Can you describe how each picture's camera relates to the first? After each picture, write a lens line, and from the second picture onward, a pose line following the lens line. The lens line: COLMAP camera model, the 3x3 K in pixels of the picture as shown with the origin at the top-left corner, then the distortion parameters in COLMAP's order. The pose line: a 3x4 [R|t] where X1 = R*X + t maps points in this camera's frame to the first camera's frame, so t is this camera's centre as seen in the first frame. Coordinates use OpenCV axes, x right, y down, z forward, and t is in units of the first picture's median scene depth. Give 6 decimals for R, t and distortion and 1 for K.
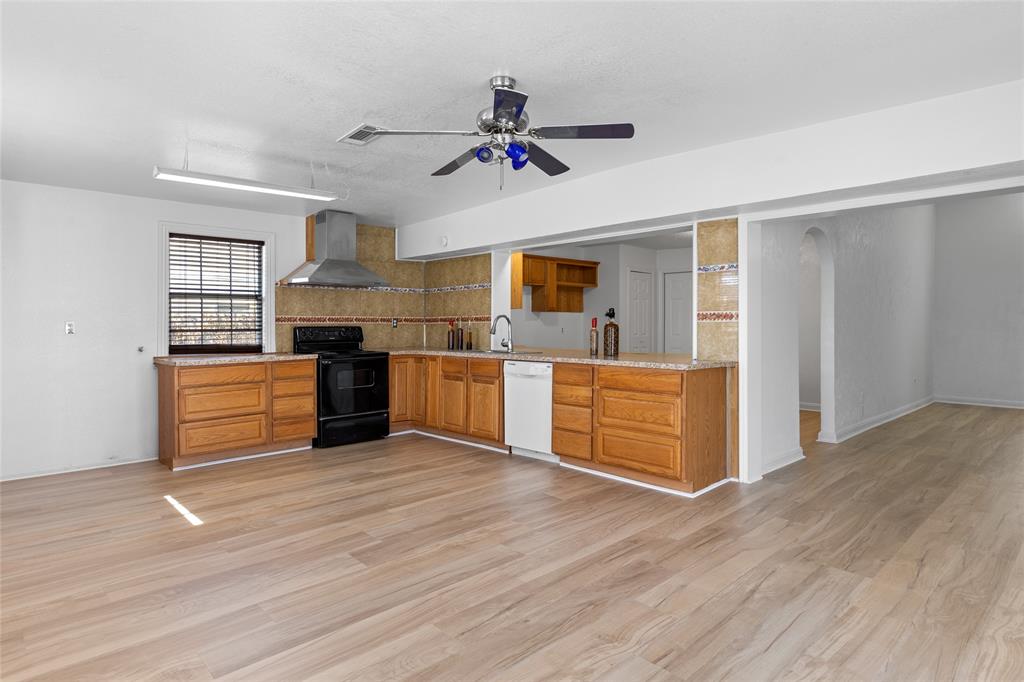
lens RADIAL K [[569.9, 0, 510.1], [0, 569.9, 328.5], [0, 0, 1]] dist [-0.001194, -0.000019]
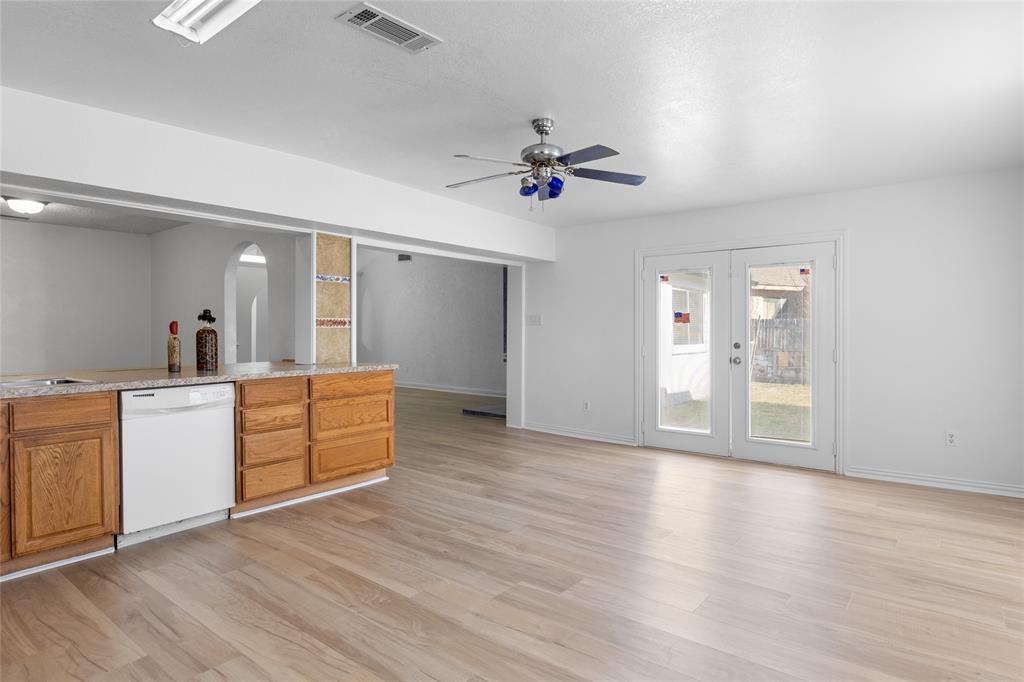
lens RADIAL K [[561.9, 0, 520.9], [0, 561.9, 333.0], [0, 0, 1]] dist [0.002265, 0.001054]
pose [[-0.156022, -0.004786, 0.987742, -0.835601], [0.009021, 0.999940, 0.006270, -0.005600], [-0.987712, 0.009888, -0.155970, 0.887887]]
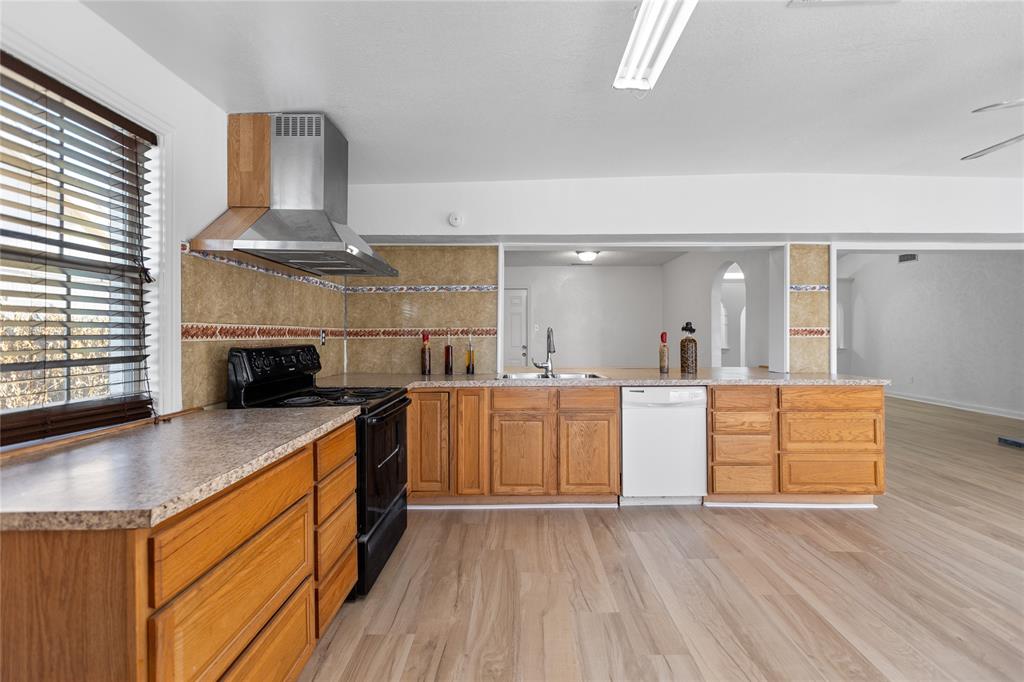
lens RADIAL K [[461.0, 0, 517.2], [0, 461.0, 331.1], [0, 0, 1]] dist [0.000766, -0.000652]
pose [[0.686018, 0.005698, 0.727562, -0.725426], [0.004837, 0.999912, -0.012392, -0.016544], [-0.727568, 0.012020, 0.685930, 0.875643]]
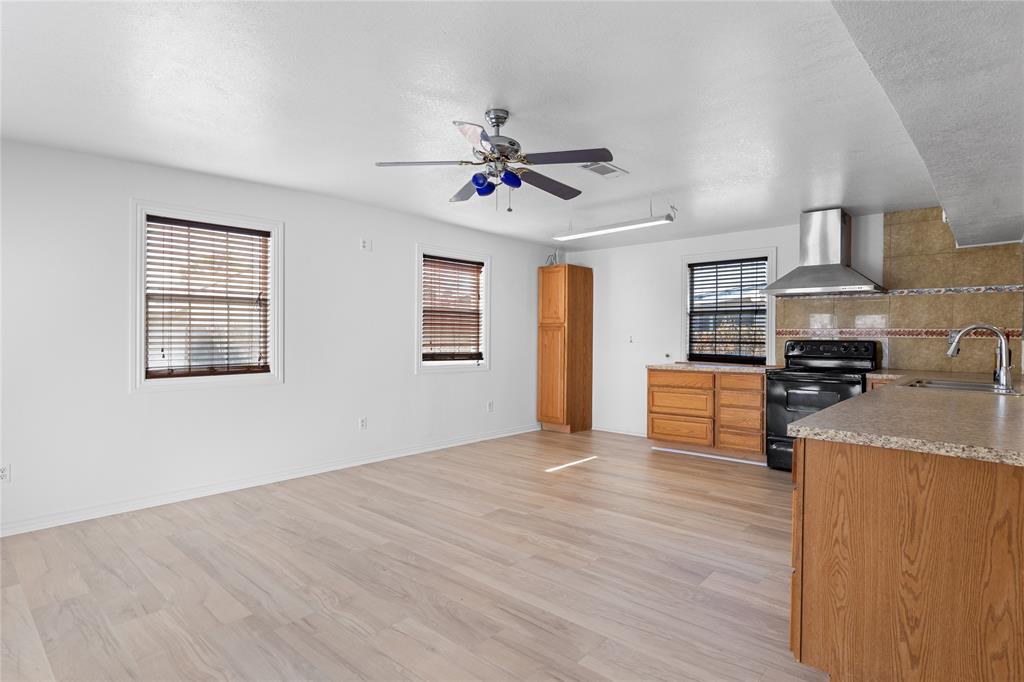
lens RADIAL K [[532.6, 0, 512.0], [0, 532.6, 341.0], [0, 0, 1]] dist [-0.000699, 0.000008]
pose [[0.079321, 0.014670, -0.996741, 0.719495], [-0.011901, 0.999834, 0.013769, -0.013059], [0.996778, 0.010770, 0.079483, 0.687692]]
